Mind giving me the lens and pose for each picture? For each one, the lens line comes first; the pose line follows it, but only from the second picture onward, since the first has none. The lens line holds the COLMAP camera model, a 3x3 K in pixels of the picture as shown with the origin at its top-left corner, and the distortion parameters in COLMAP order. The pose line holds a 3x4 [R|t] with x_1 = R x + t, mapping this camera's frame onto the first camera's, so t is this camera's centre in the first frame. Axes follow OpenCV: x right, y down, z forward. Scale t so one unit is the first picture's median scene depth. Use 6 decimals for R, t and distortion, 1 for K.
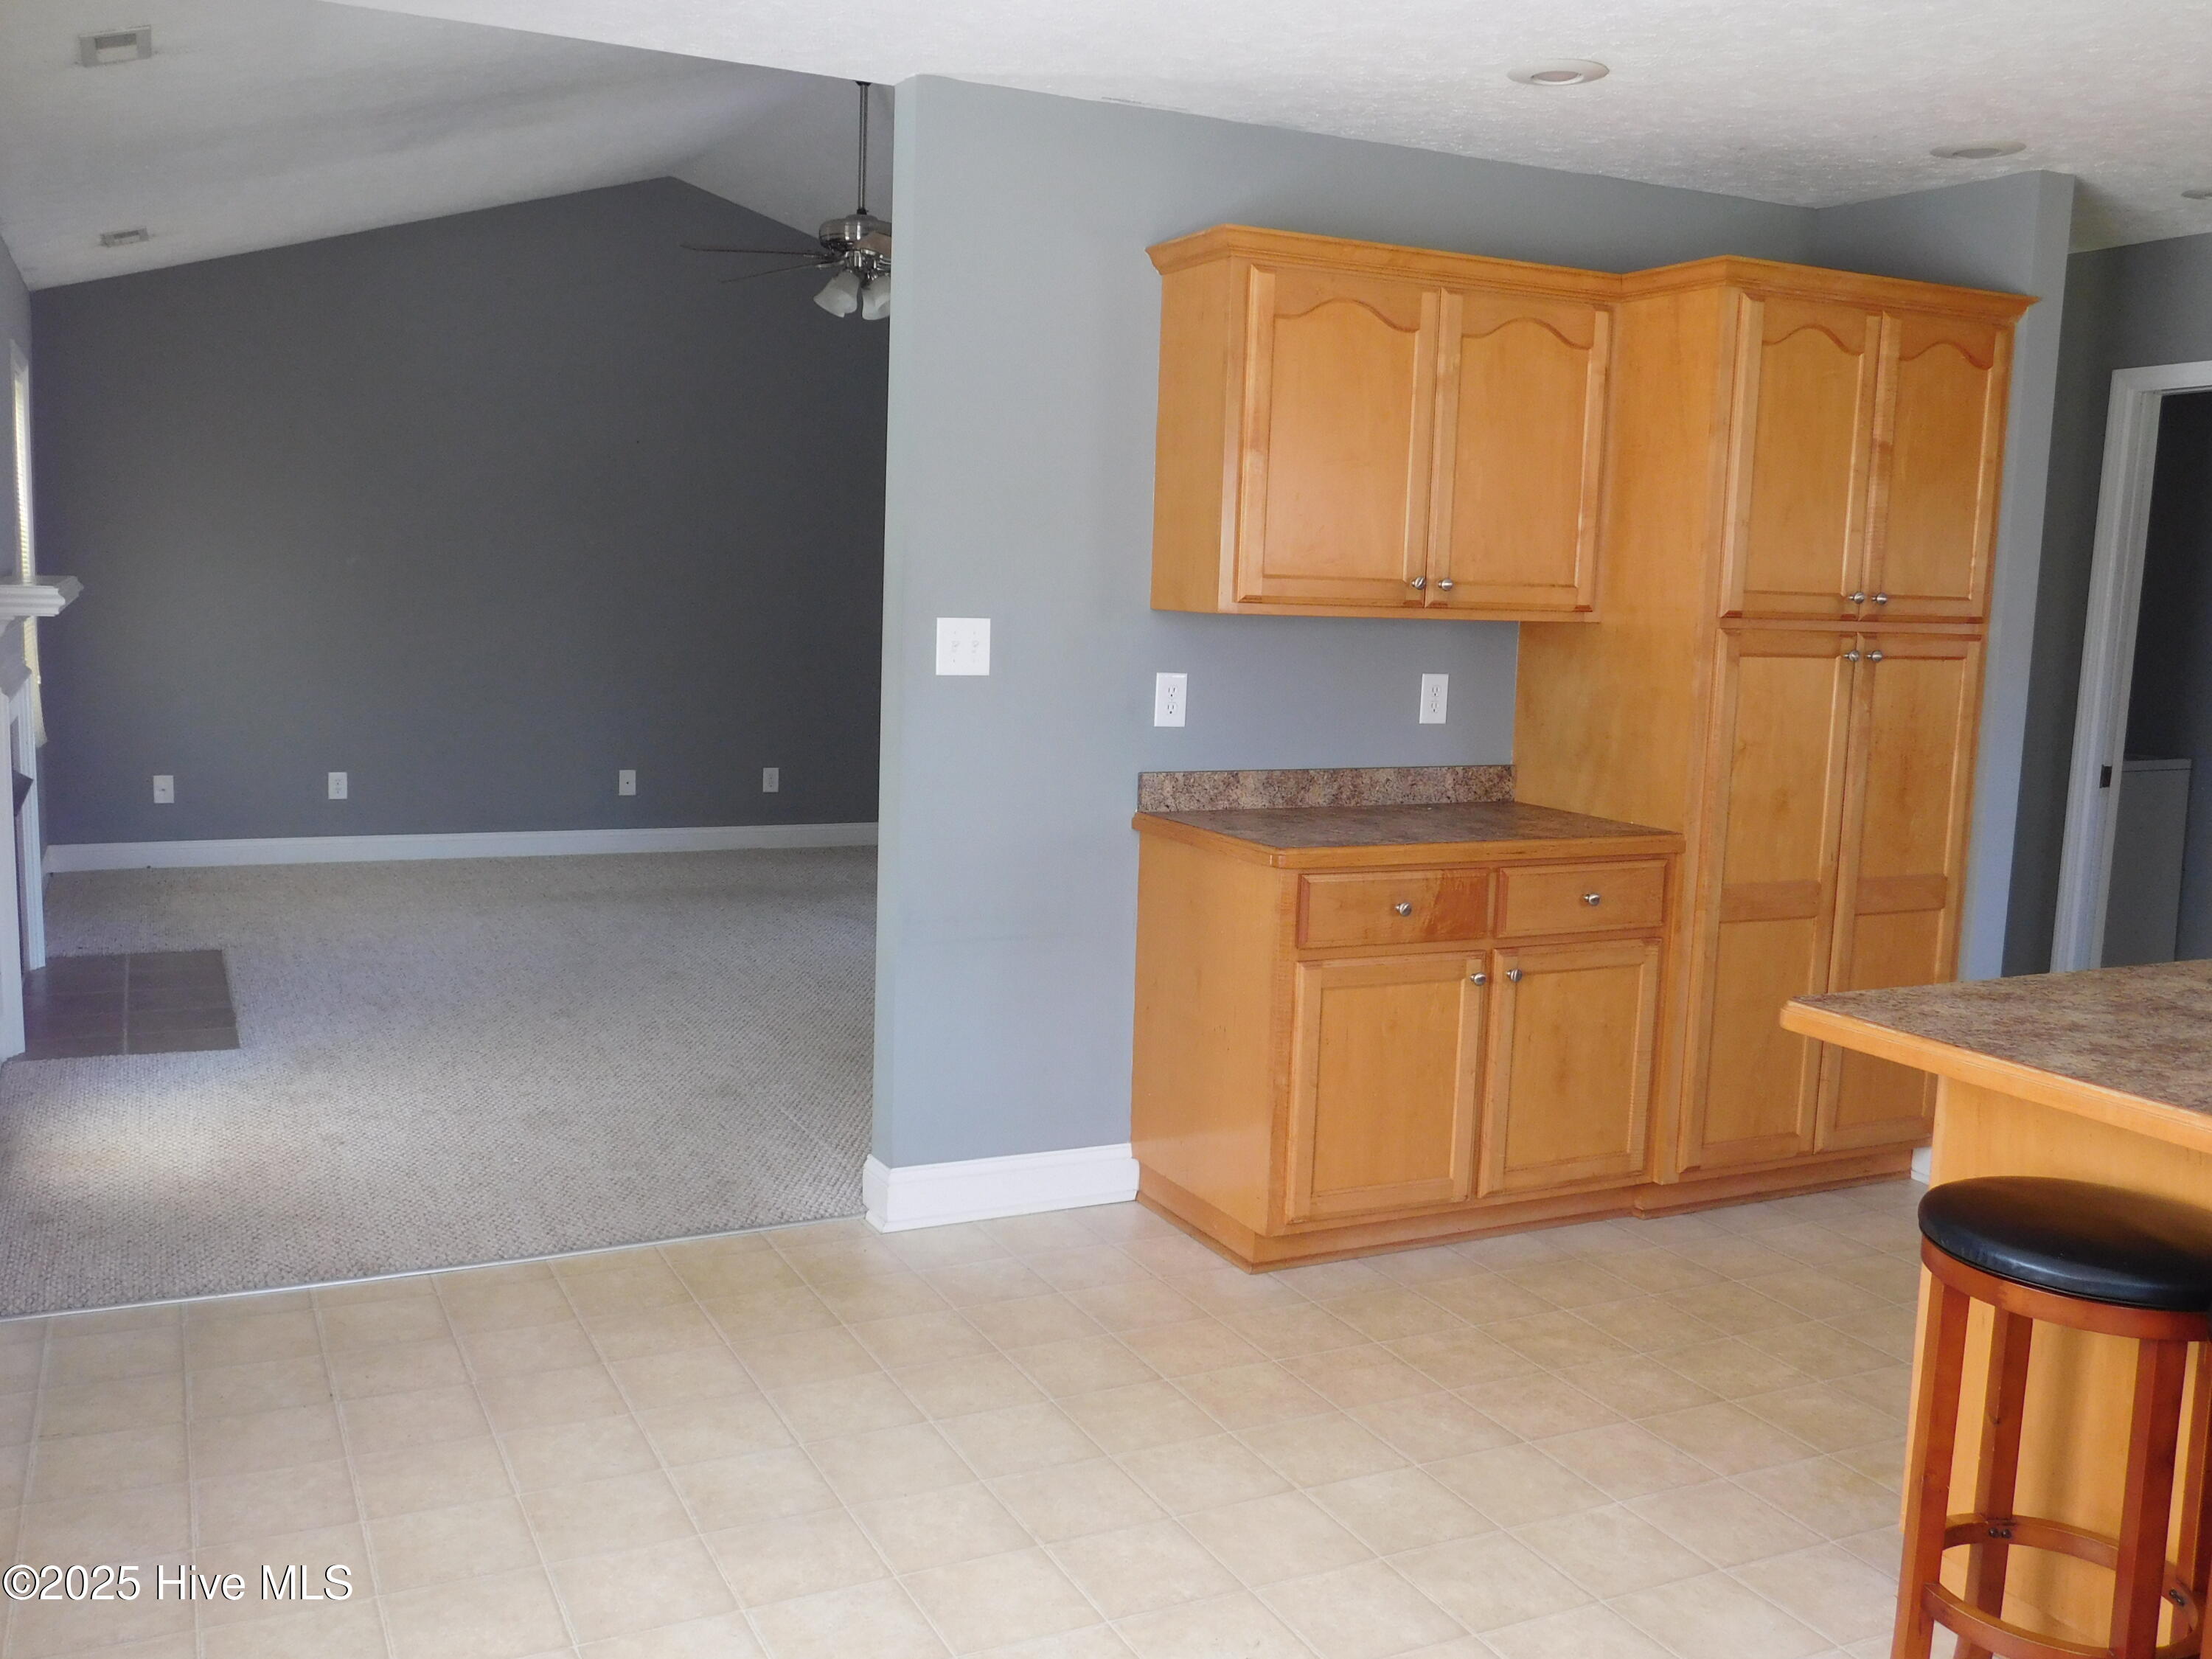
lens RADIAL K [[1927.9, 0, 1097.7], [0, 1927.9, 821.6], [0, 0, 1]] dist [-0.004286, 0.003926]
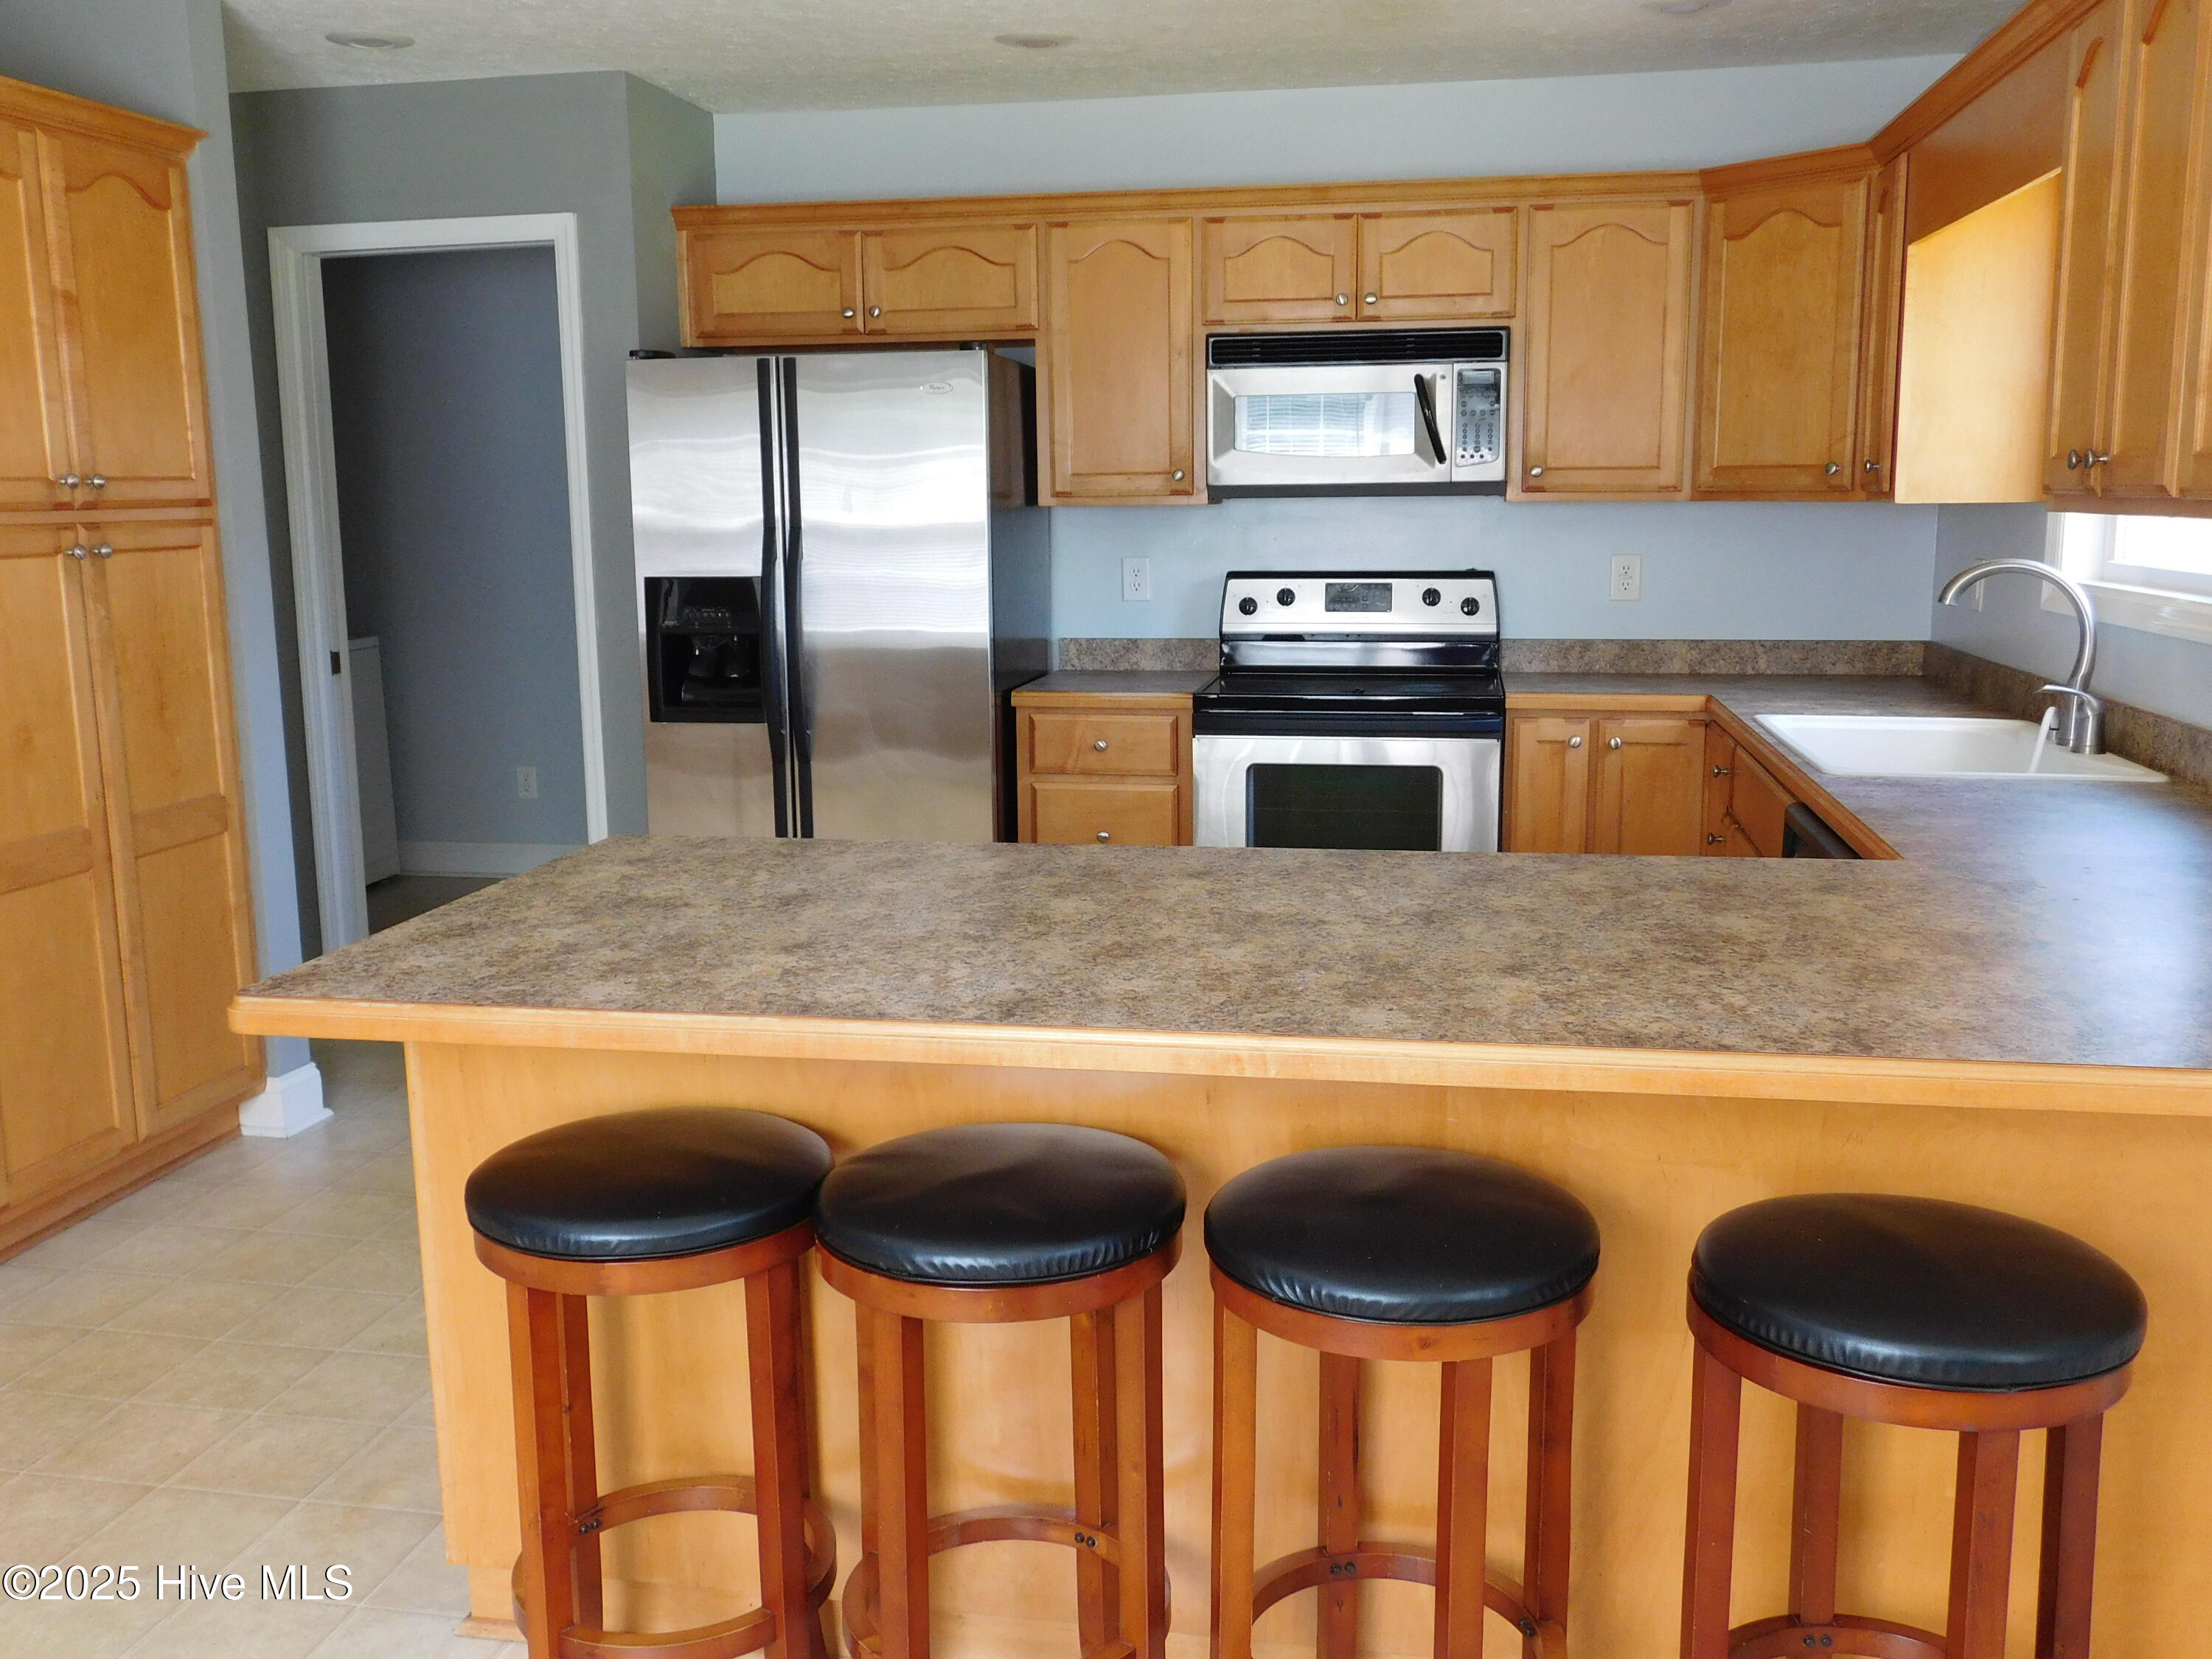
lens RADIAL K [[1927.9, 0, 1097.7], [0, 1927.9, 821.6], [0, 0, 1]] dist [-0.004286, 0.003926]
pose [[0.597649, -0.177123, 0.781948, -0.014014], [0.134008, 0.983641, 0.120385, -0.012823], [-0.790479, 0.032839, 0.611608, 0.148971]]
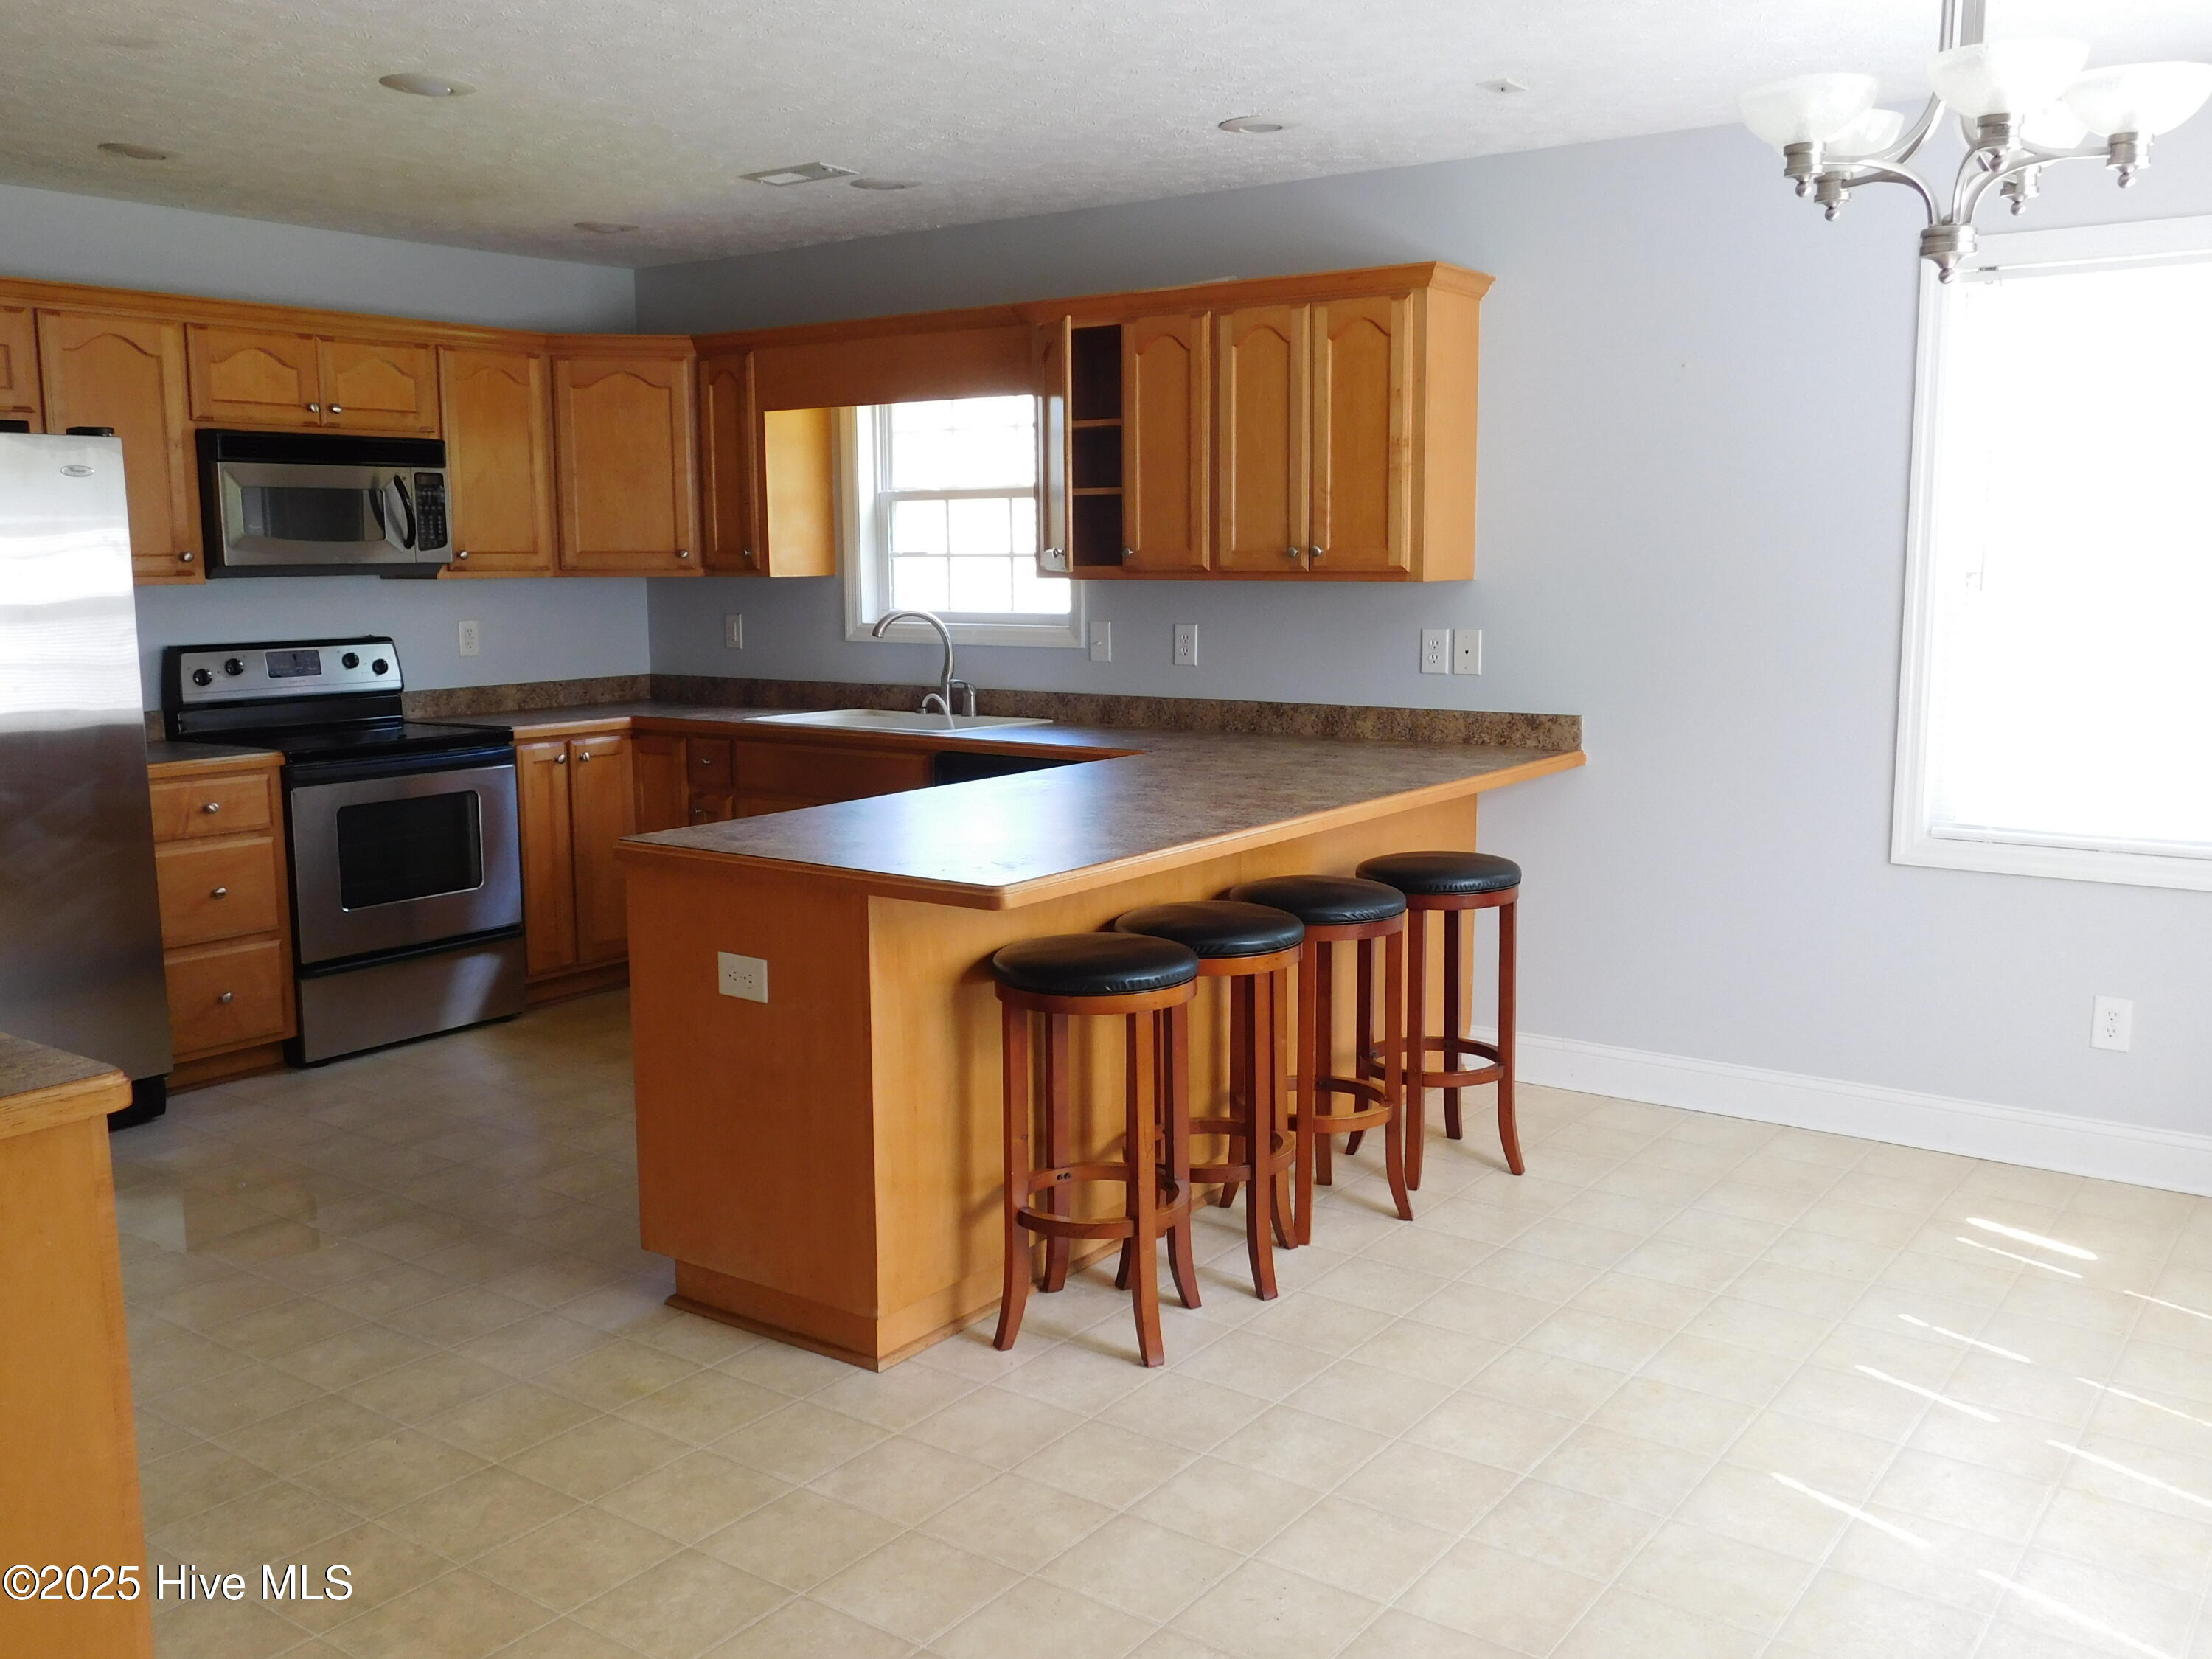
lens RADIAL K [[1927.9, 0, 1097.7], [0, 1927.9, 821.6], [0, 0, 1]] dist [-0.004286, 0.003926]
pose [[-0.470837, -0.153015, 0.868849, -0.413066], [0.104662, 0.968201, 0.227230, -0.123096], [-0.875990, 0.197923, -0.439850, 0.852464]]
